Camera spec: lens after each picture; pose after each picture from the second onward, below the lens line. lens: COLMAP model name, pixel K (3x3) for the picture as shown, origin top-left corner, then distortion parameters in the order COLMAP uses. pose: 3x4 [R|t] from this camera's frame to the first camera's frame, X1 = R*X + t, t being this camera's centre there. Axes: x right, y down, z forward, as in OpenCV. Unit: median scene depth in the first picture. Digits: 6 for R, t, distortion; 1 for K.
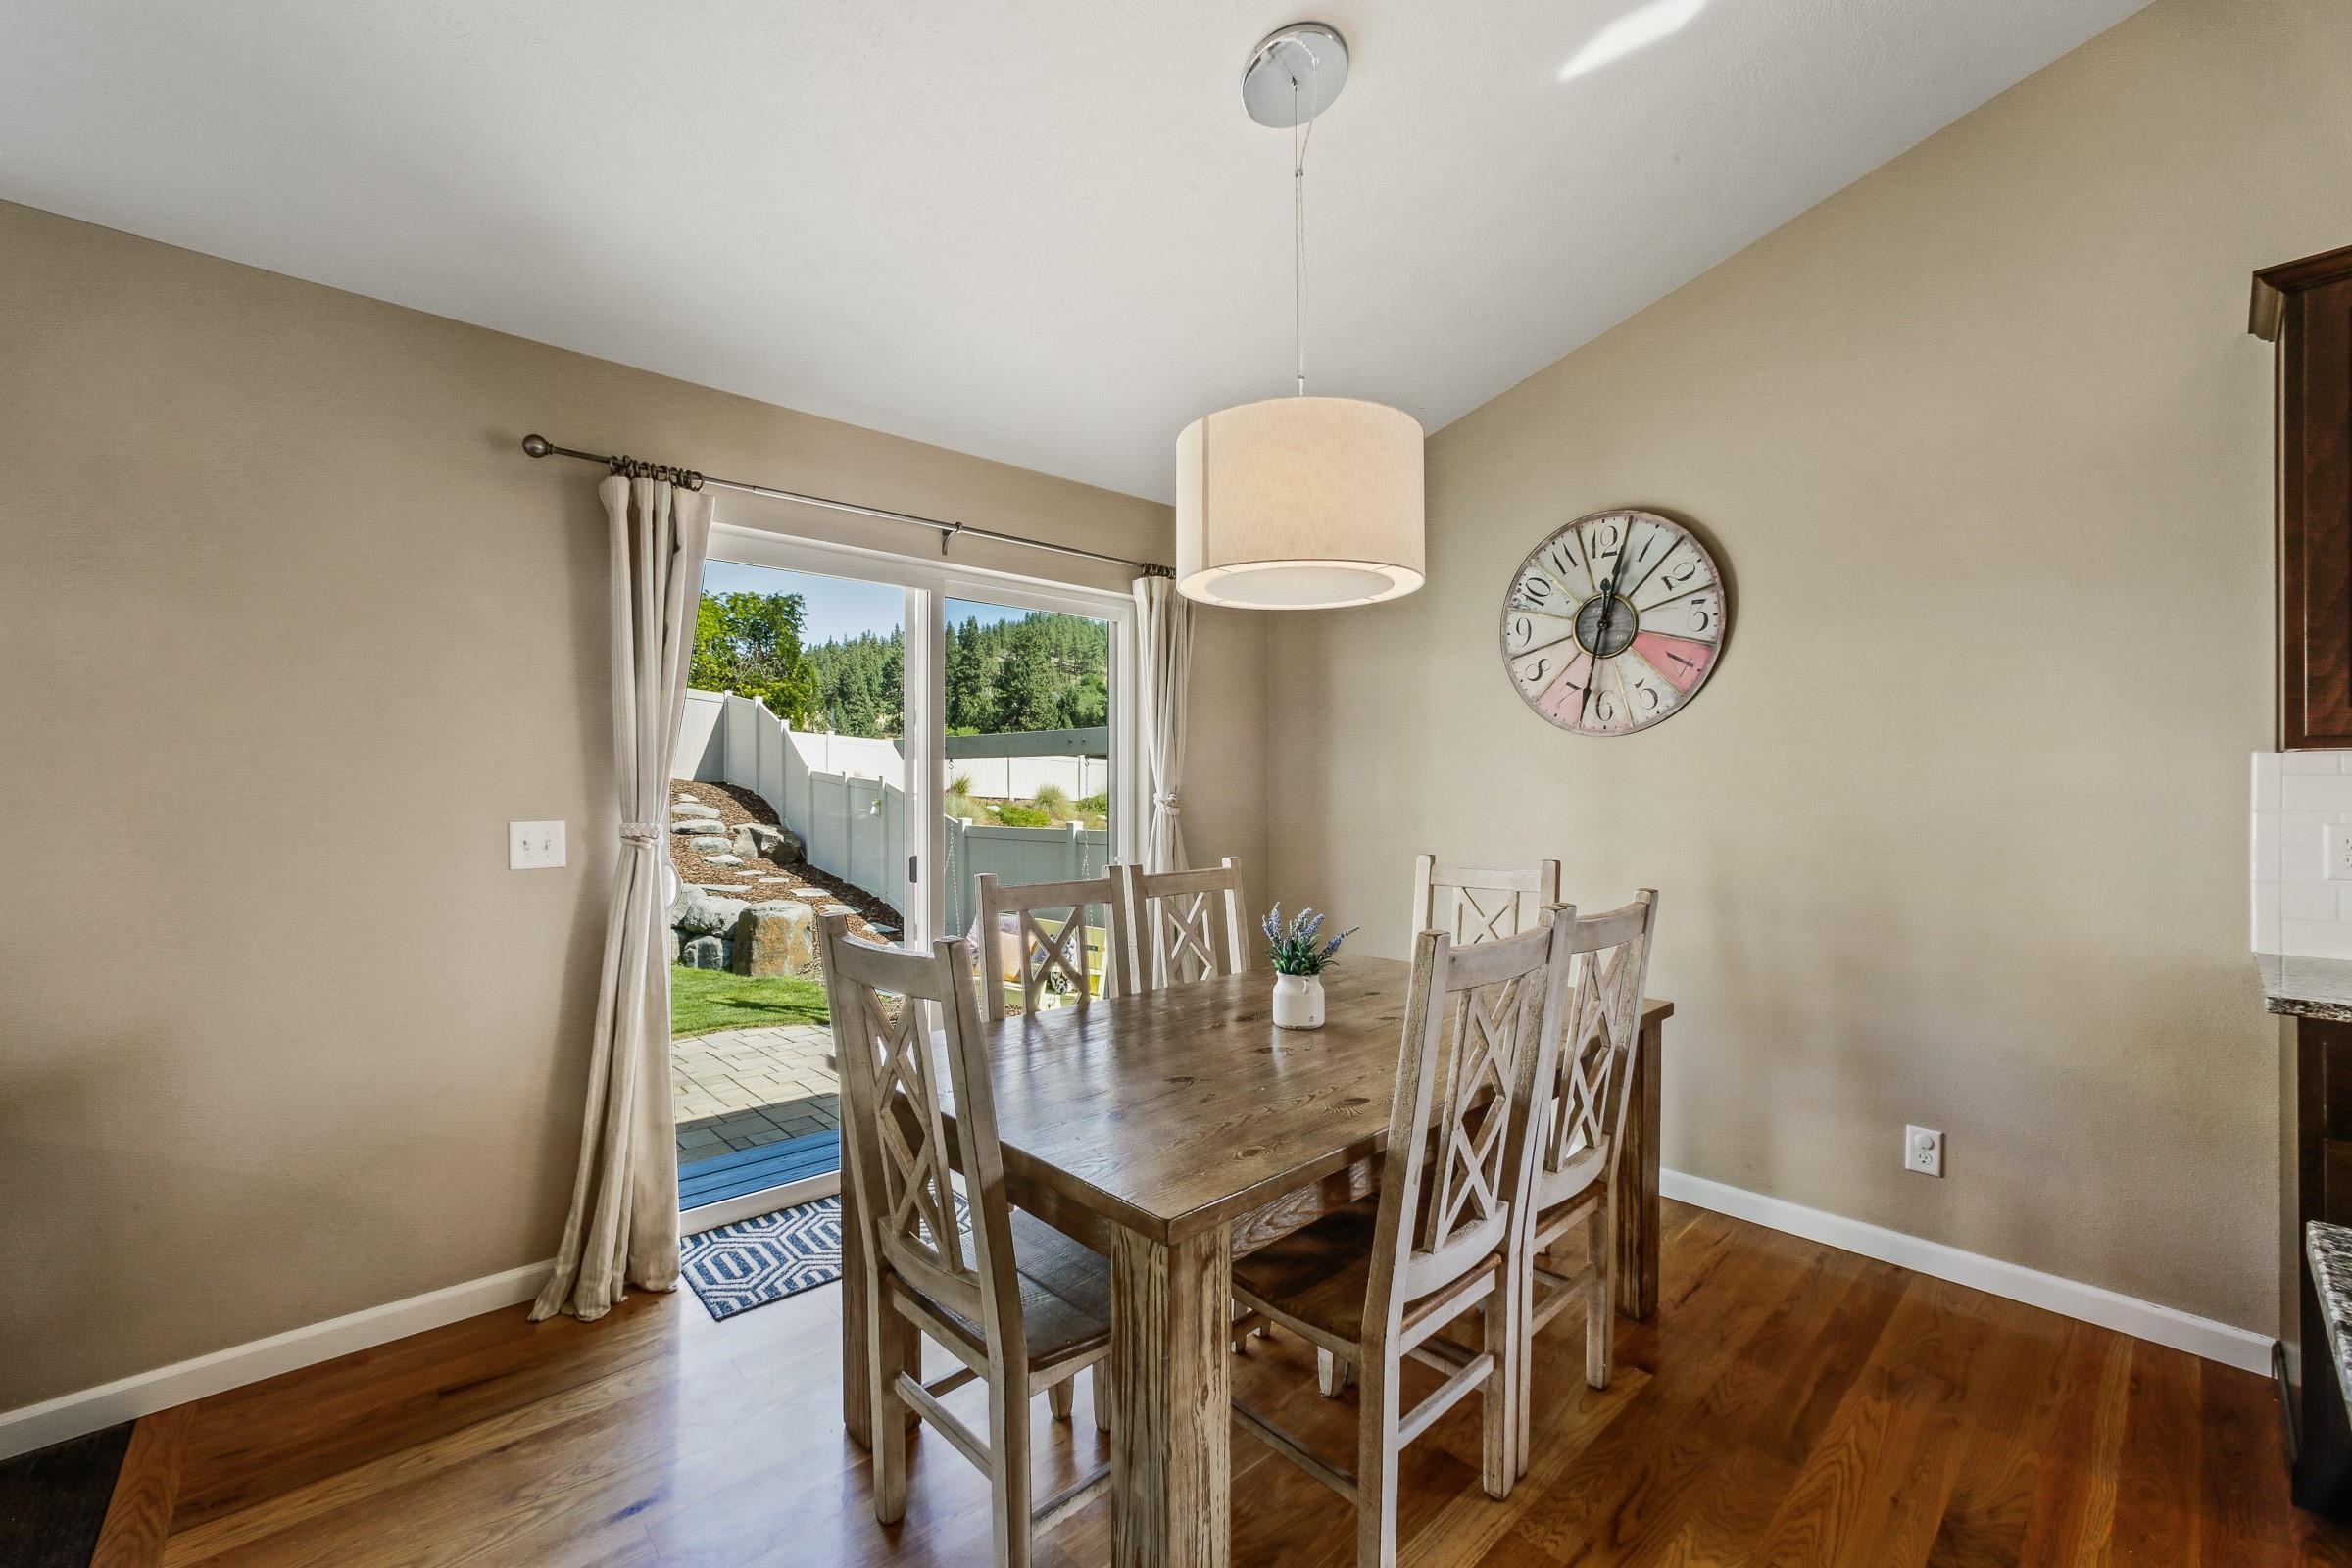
lens RADIAL K [[950.0, 0, 1176.2], [0, 950.0, 785.4], [0, 0, 1]] dist [-0.032833, 0.013960]
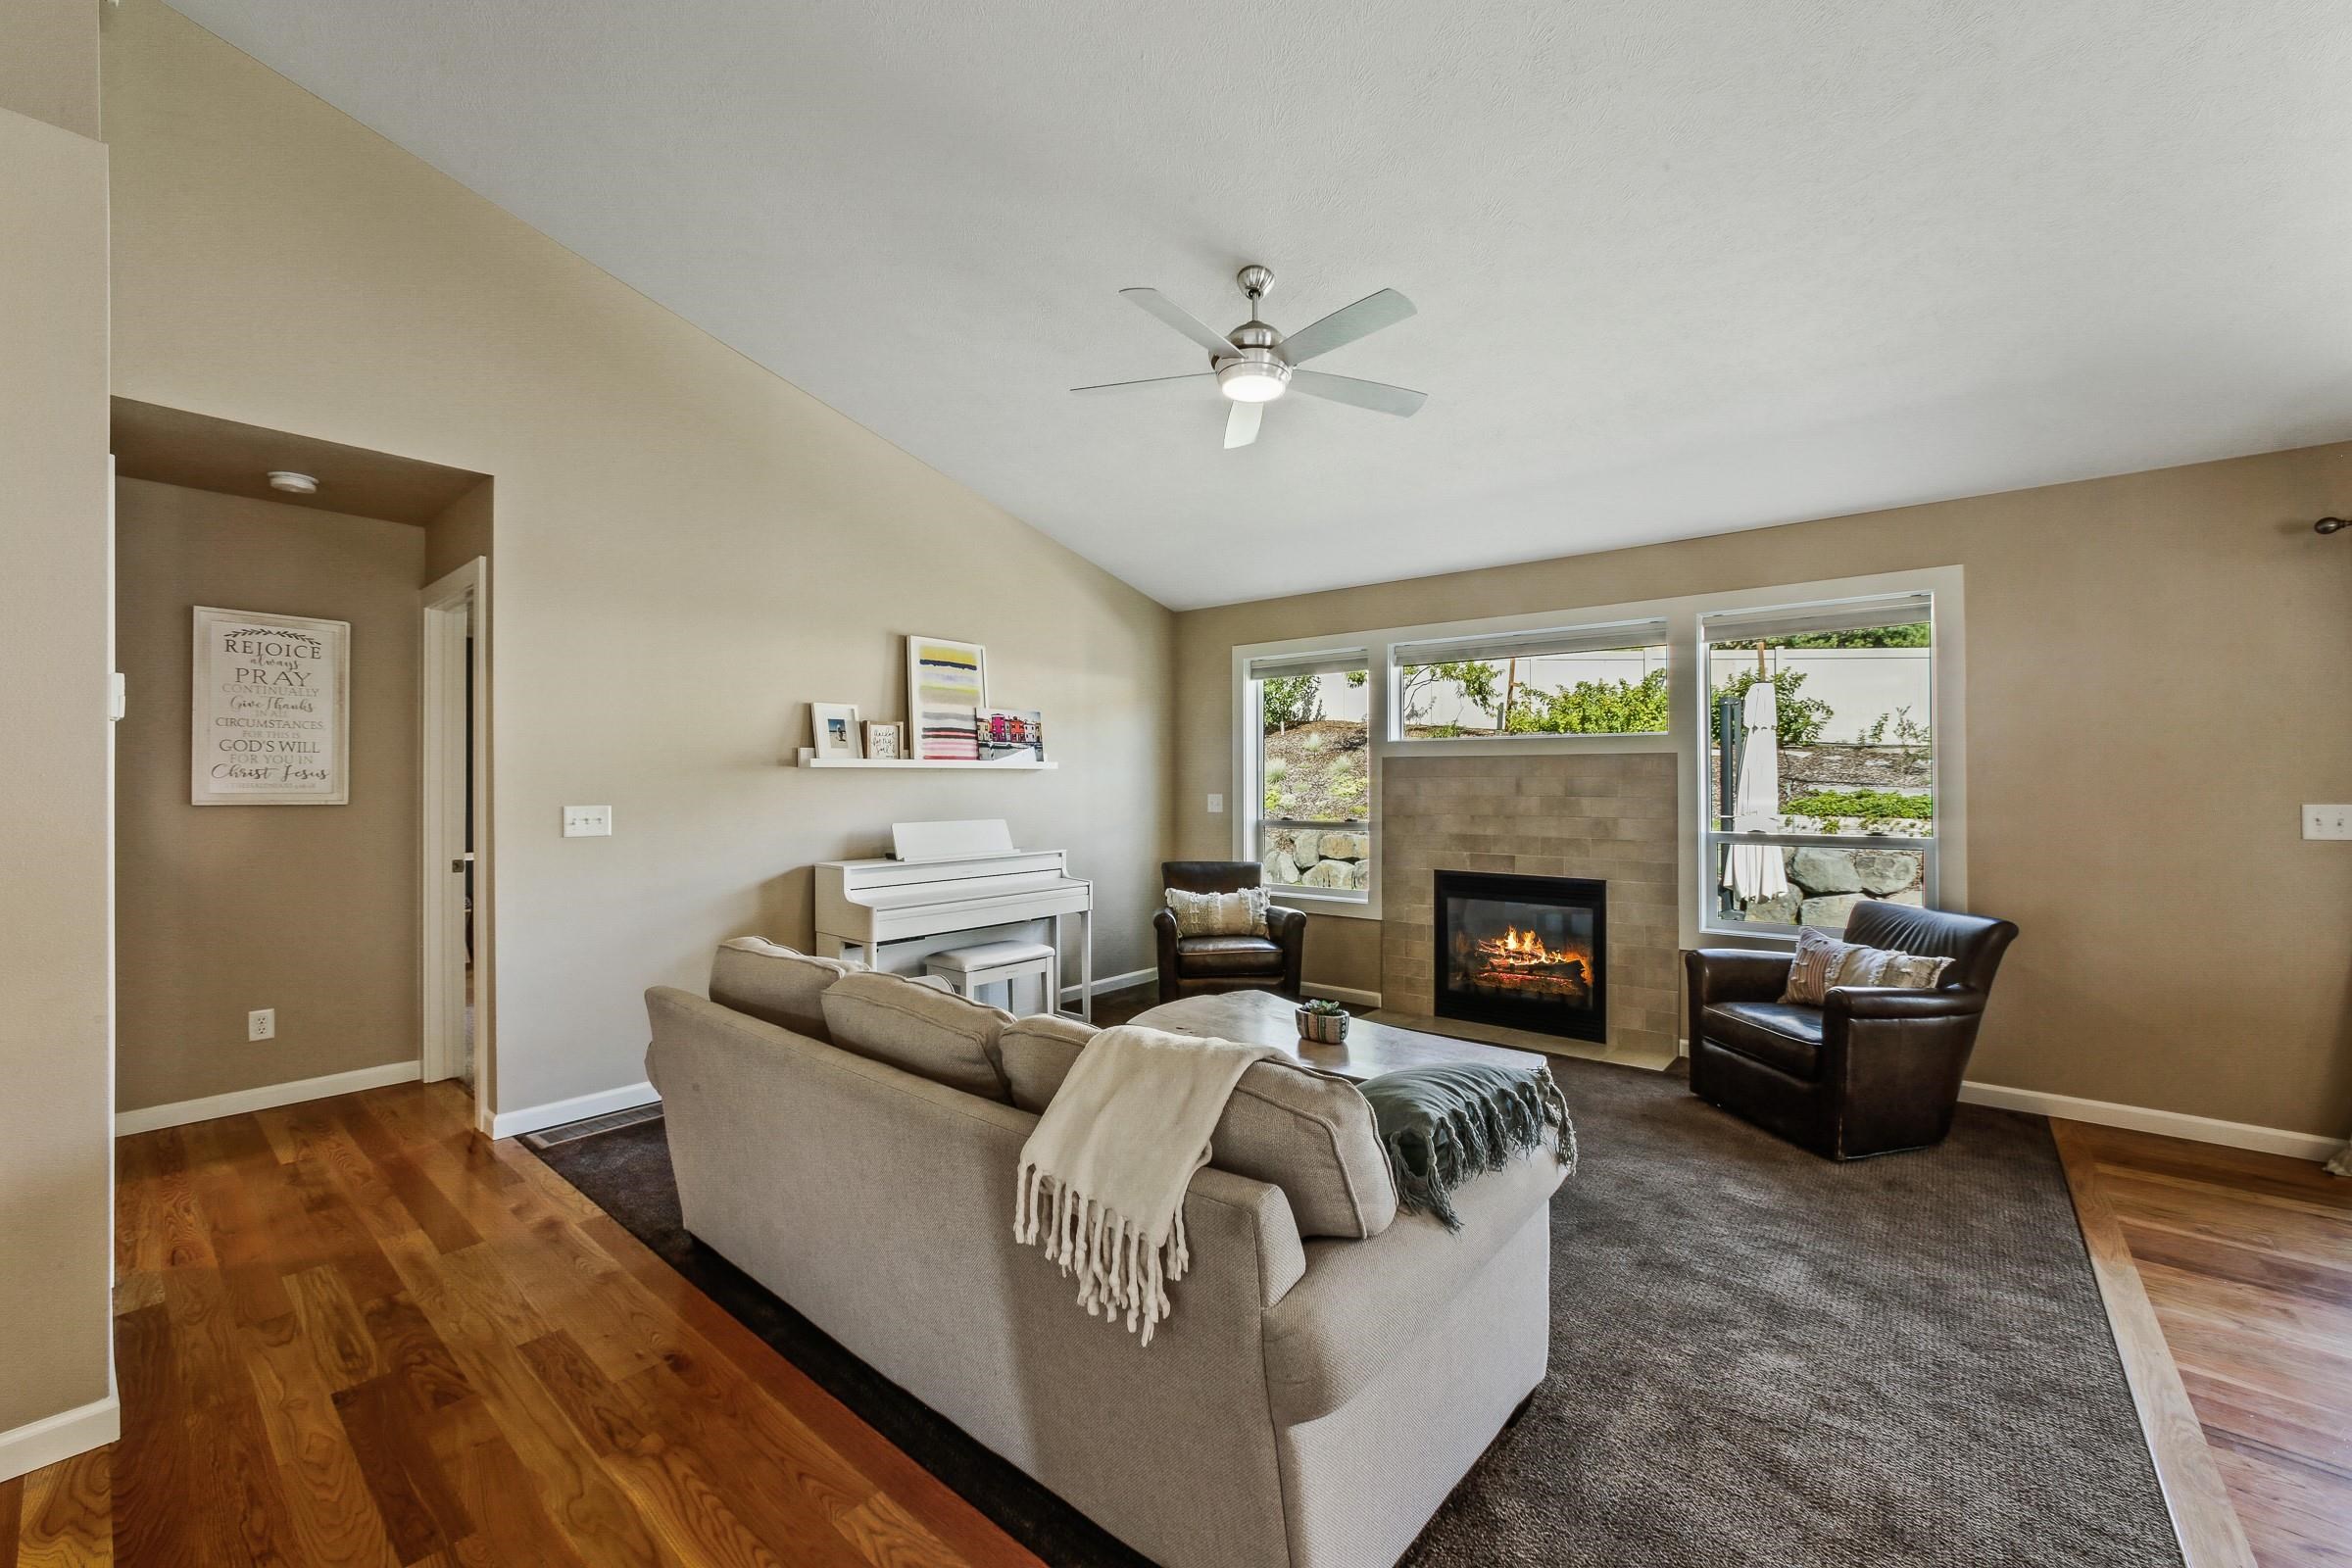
lens RADIAL K [[950.0, 0, 1176.2], [0, 950.0, 785.4], [0, 0, 1]] dist [-0.032833, 0.013960]
pose [[0.132786, -0.001043, -0.991144, 0.428637], [0.004973, 0.999988, -0.000386, 0.004125], [0.991132, -0.004878, 0.132789, -0.825177]]
